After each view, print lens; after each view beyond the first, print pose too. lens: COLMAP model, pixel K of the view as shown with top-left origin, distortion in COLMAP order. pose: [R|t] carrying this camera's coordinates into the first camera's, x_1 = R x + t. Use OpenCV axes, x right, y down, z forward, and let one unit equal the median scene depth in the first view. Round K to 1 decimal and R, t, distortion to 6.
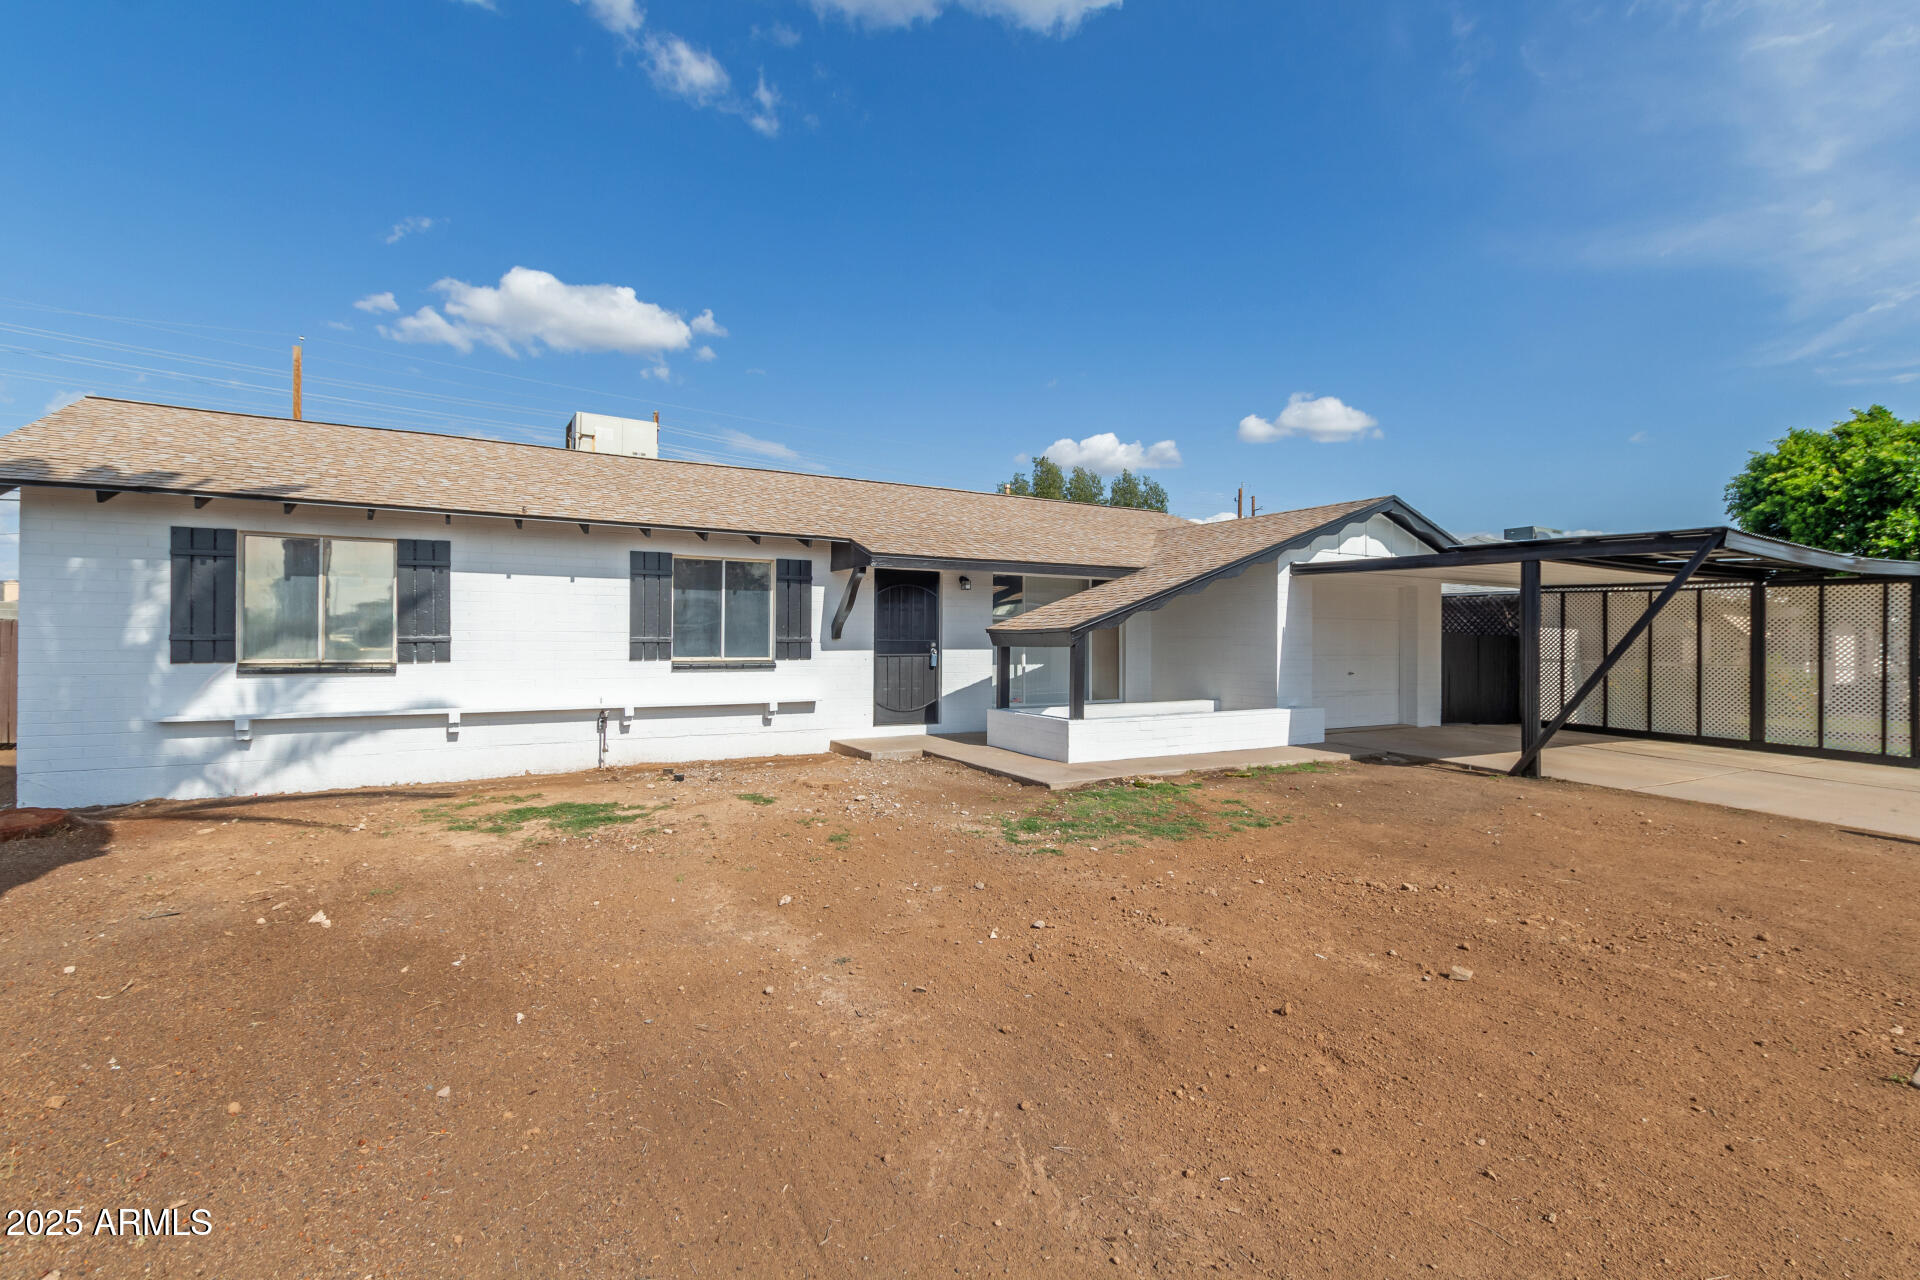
lens RADIAL K [[821.2, 0, 958.4], [0, 821.2, 633.0], [0, 0, 1]] dist [0.000934, 0.000211]
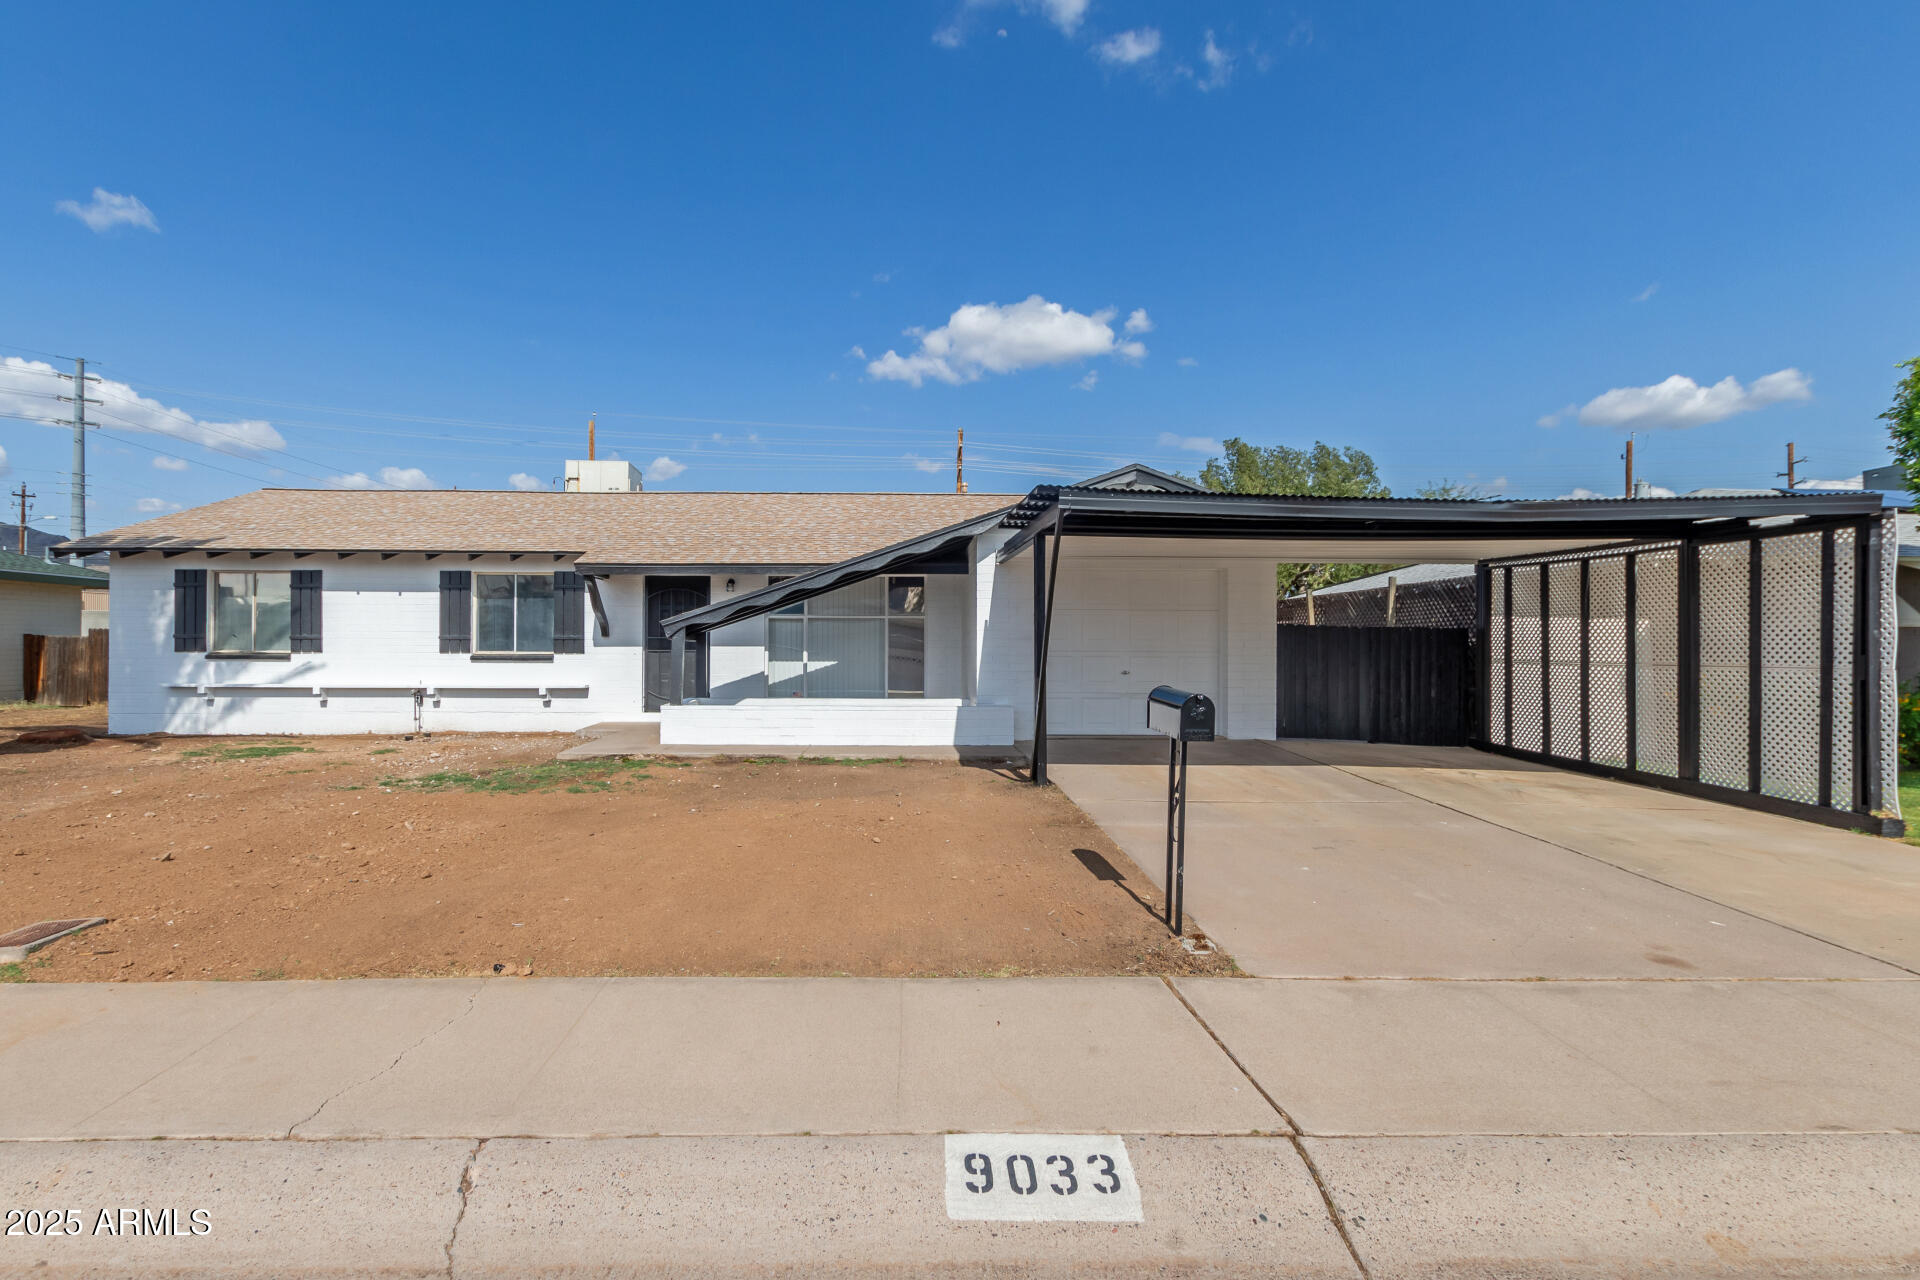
lens RADIAL K [[882.1, 0, 959.0], [0, 882.1, 643.2], [0, 0, 1]] dist [0.003822, -0.000681]
pose [[0.883501, -0.006828, -0.468379, 1.009883], [0.004724, 0.999973, -0.005665, 0.029478], [0.468405, 0.002793, 0.883509, 0.126093]]
